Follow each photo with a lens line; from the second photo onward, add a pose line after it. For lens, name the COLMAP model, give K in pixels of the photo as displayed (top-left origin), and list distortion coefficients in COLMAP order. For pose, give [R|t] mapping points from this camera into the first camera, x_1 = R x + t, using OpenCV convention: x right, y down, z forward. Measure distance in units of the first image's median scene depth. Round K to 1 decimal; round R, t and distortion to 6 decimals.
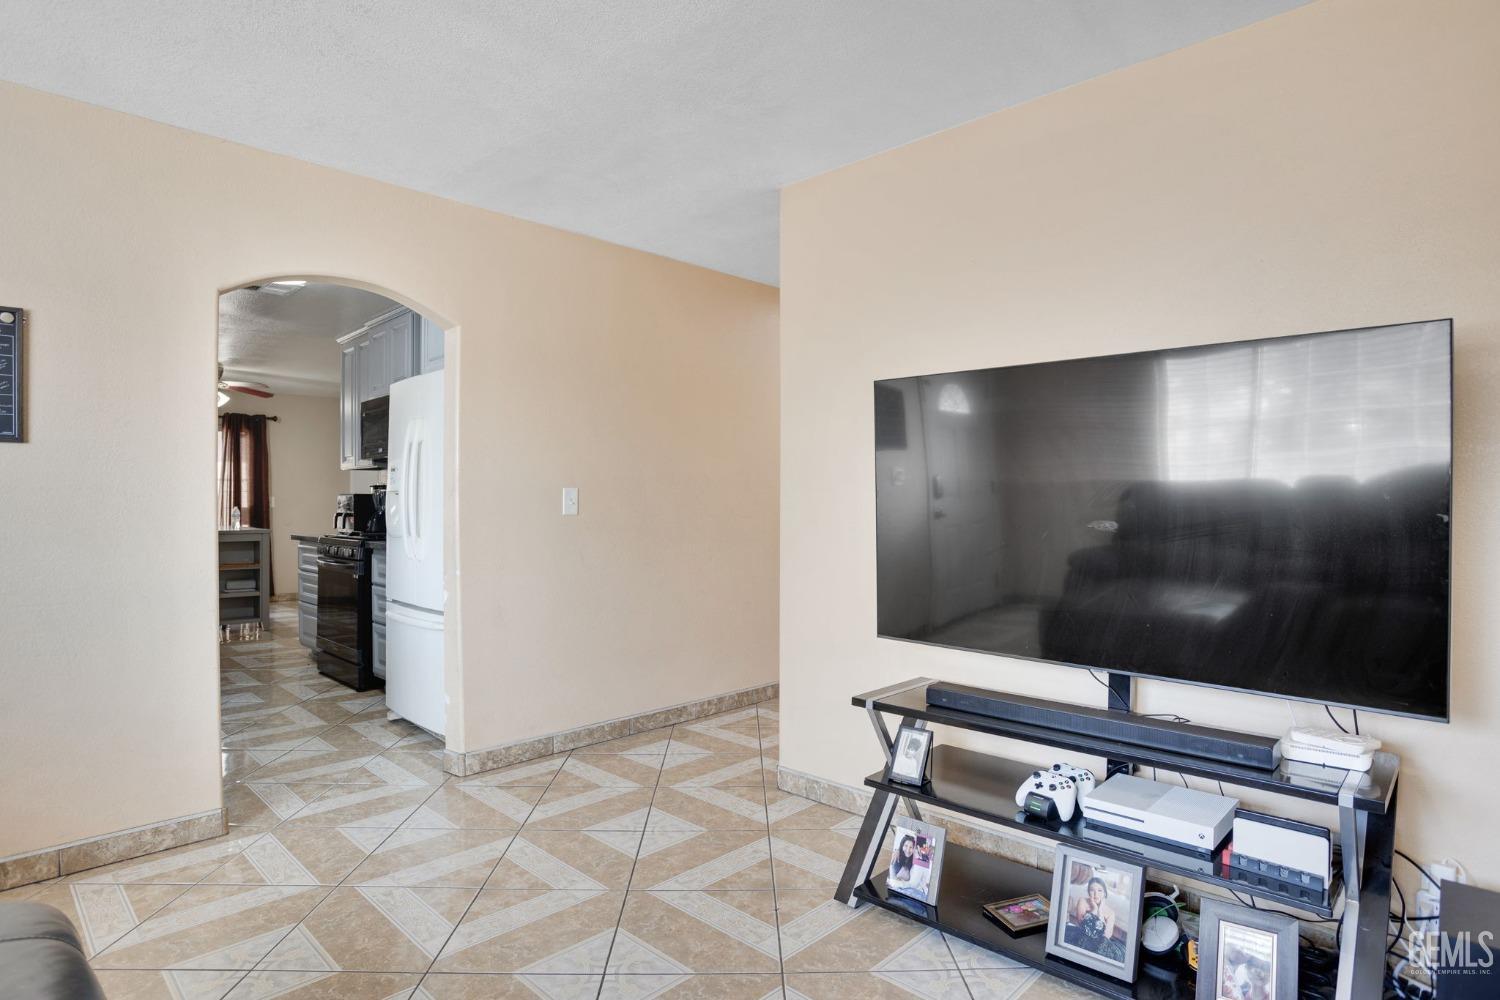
lens RADIAL K [[881.3, 0, 762.8], [0, 881.3, 496.8], [0, 0, 1]] dist [-0.027874, 0.003066]
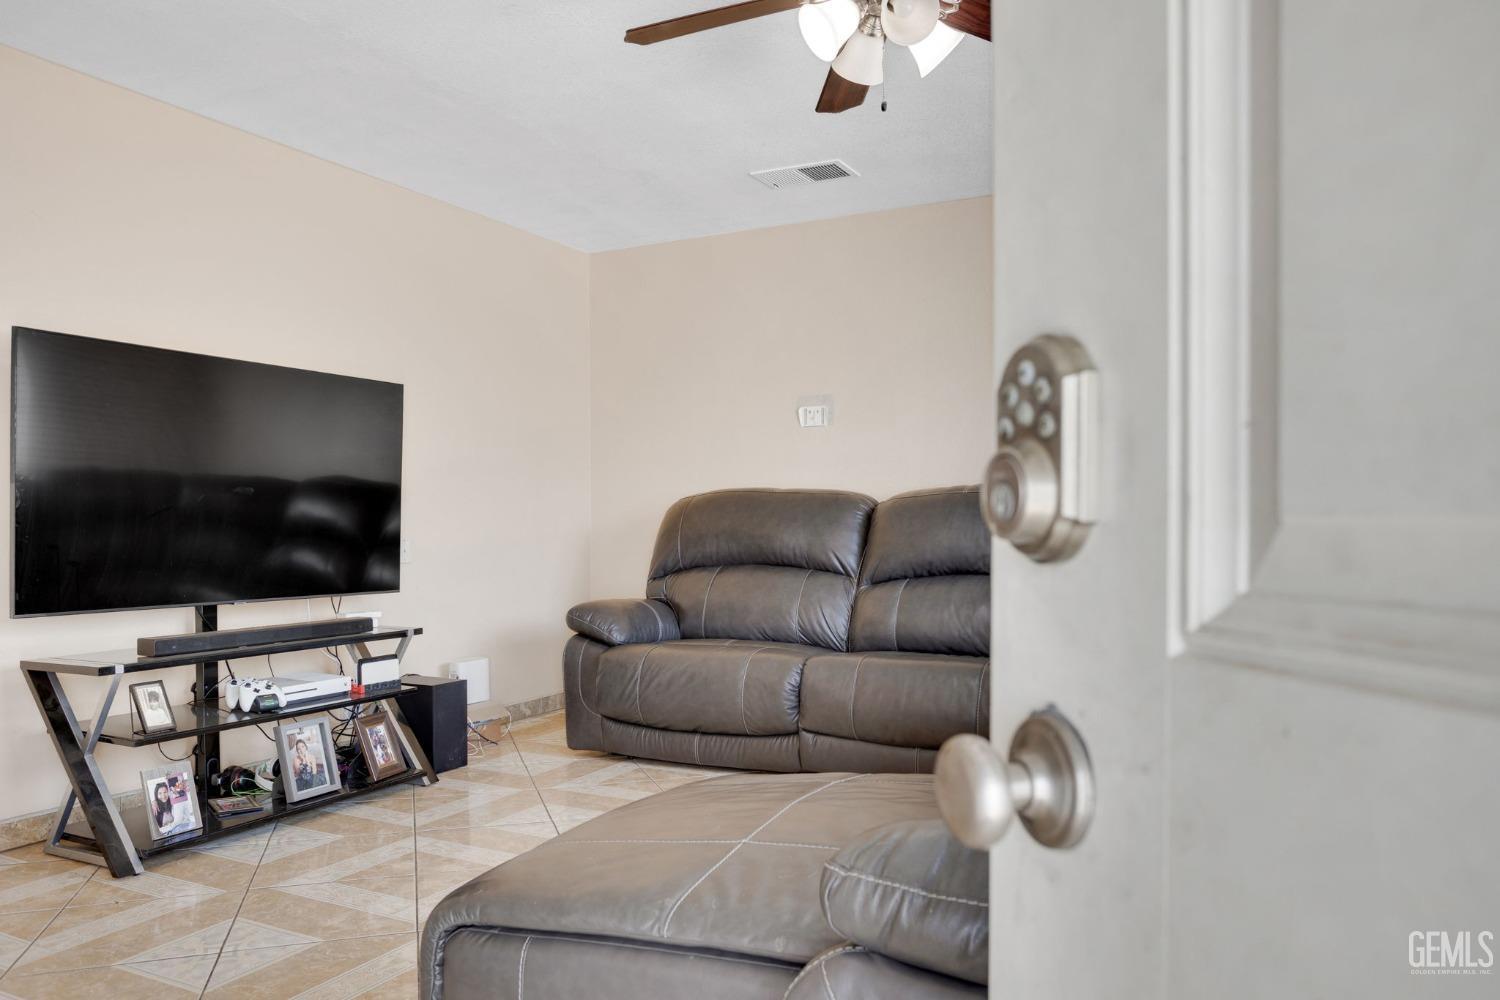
lens RADIAL K [[1173.4, 0, 749.9], [0, 1173.4, 512.7], [0, 0, 1]] dist [-0.003608, 0.013233]
pose [[-0.323896, 0.004205, 0.946083, -1.391576], [-0.001859, 0.999985, -0.005081, 0.067740], [-0.946091, -0.003404, -0.323884, 0.786297]]
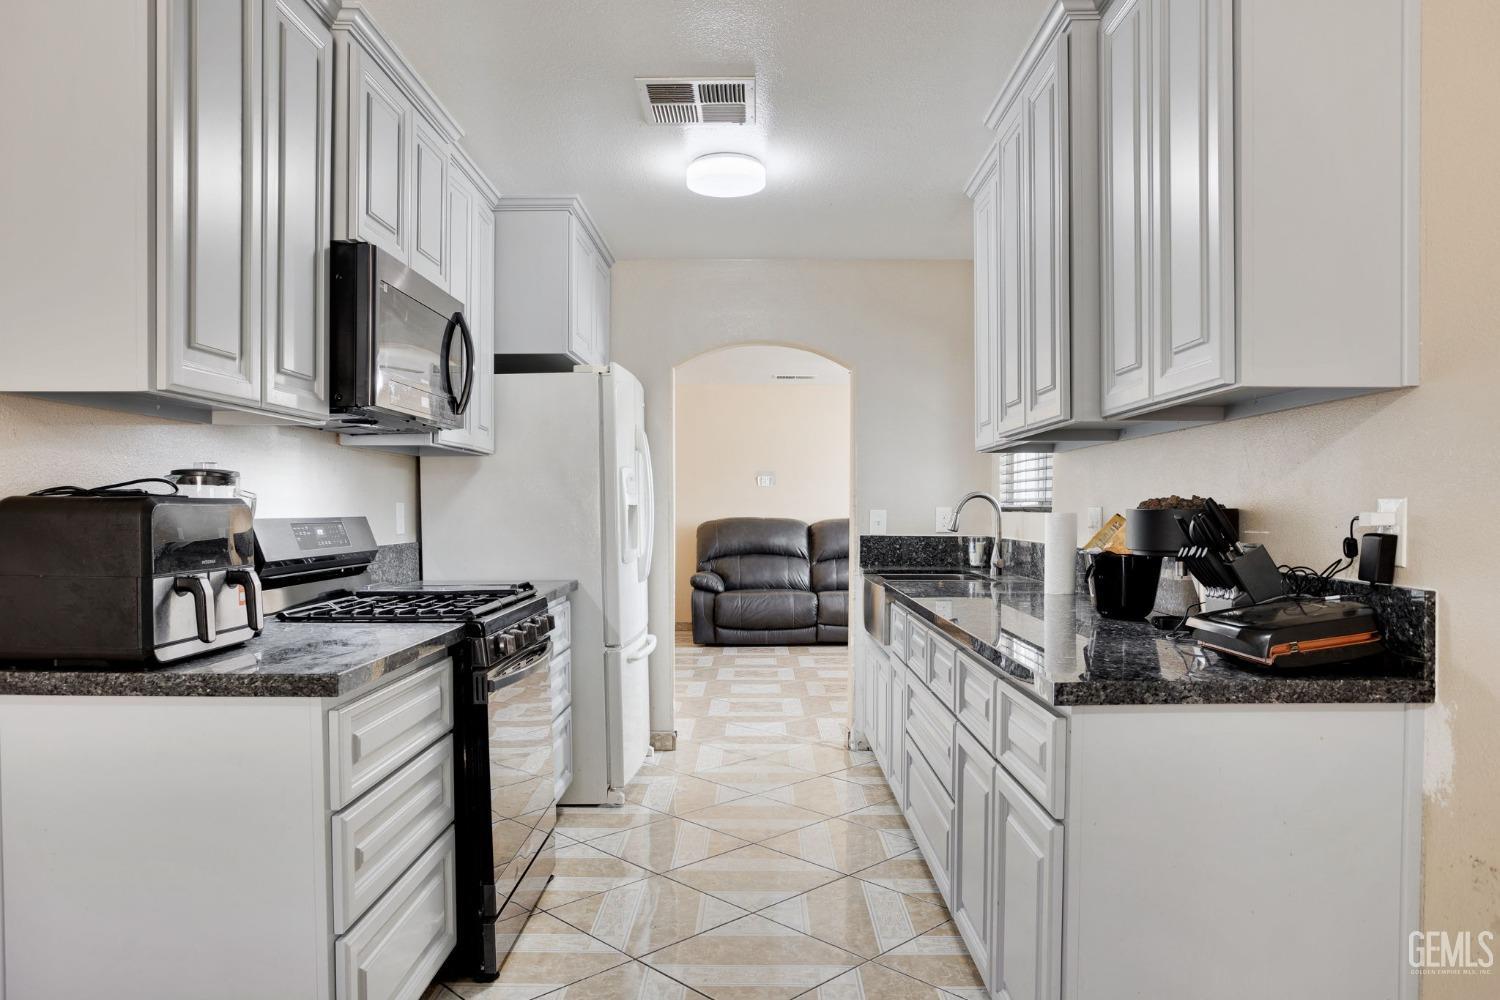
lens RADIAL K [[990.9, 0, 753.8], [0, 990.9, 536.5], [0, 0, 1]] dist [-0.054501, 0.001923]
pose [[-0.720358, -0.017041, 0.693393, -1.974743], [-0.002227, 0.999750, 0.022257, 0.003338], [-0.693599, 0.014488, -0.720216, 2.754987]]
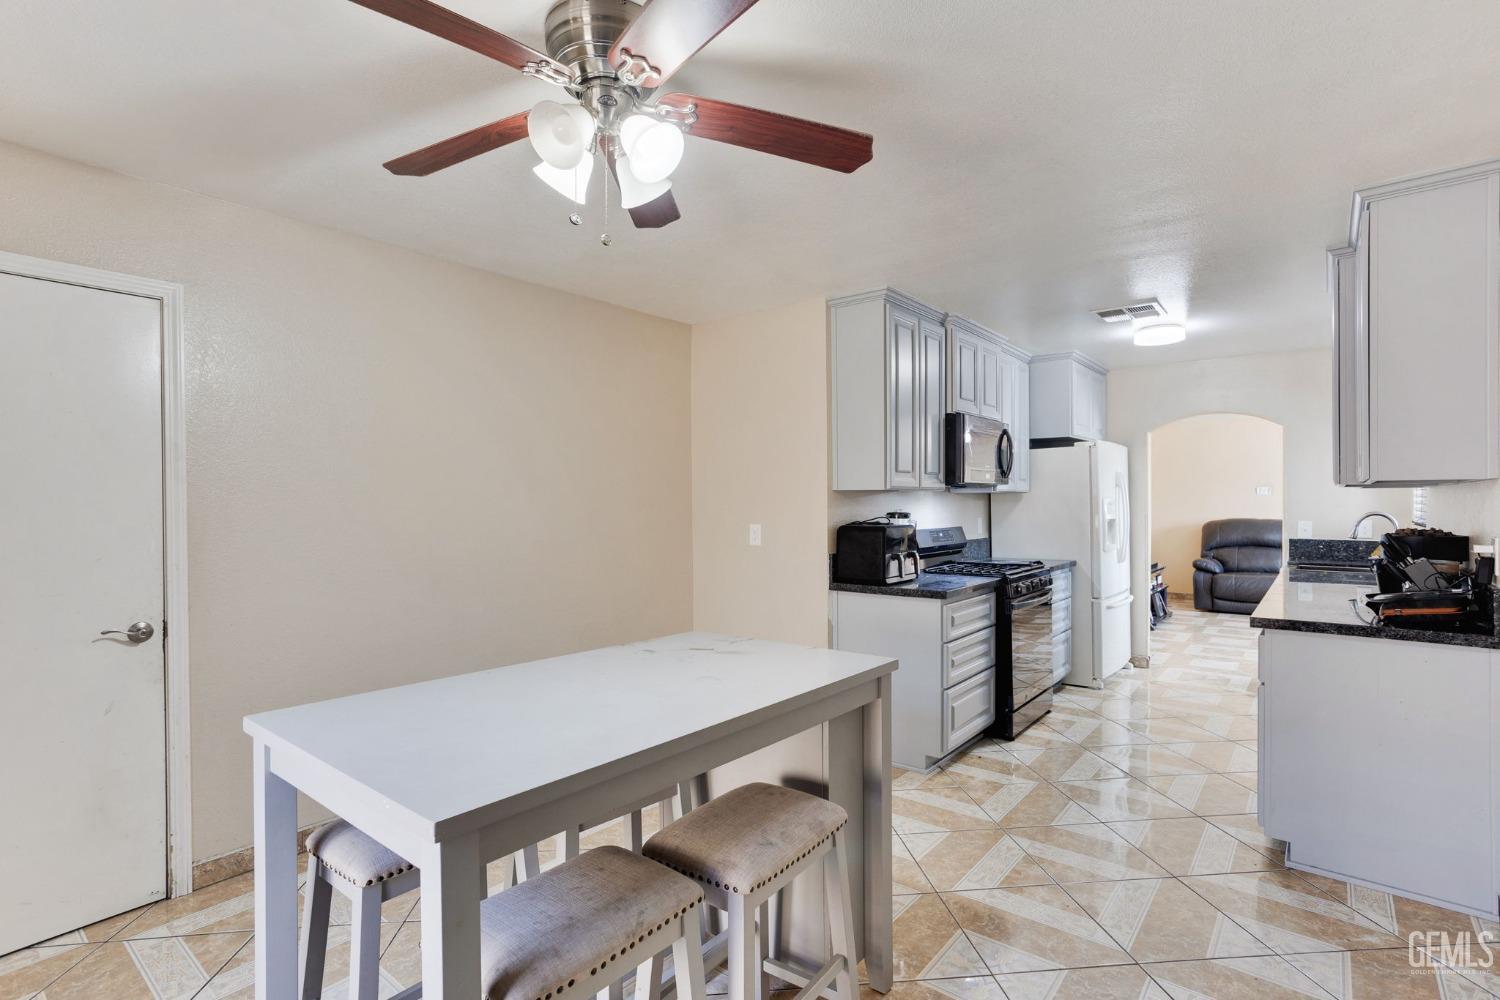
lens RADIAL K [[717.9, 0, 751.5], [0, 717.9, 508.7], [0, 0, 1]] dist [-0.022893, 0.003091]
pose [[-0.129788, -0.004806, 0.991530, -2.577442], [-0.000799, 0.999988, 0.004742, -0.047874], [-0.991541, -0.000177, -0.129790, 3.002991]]
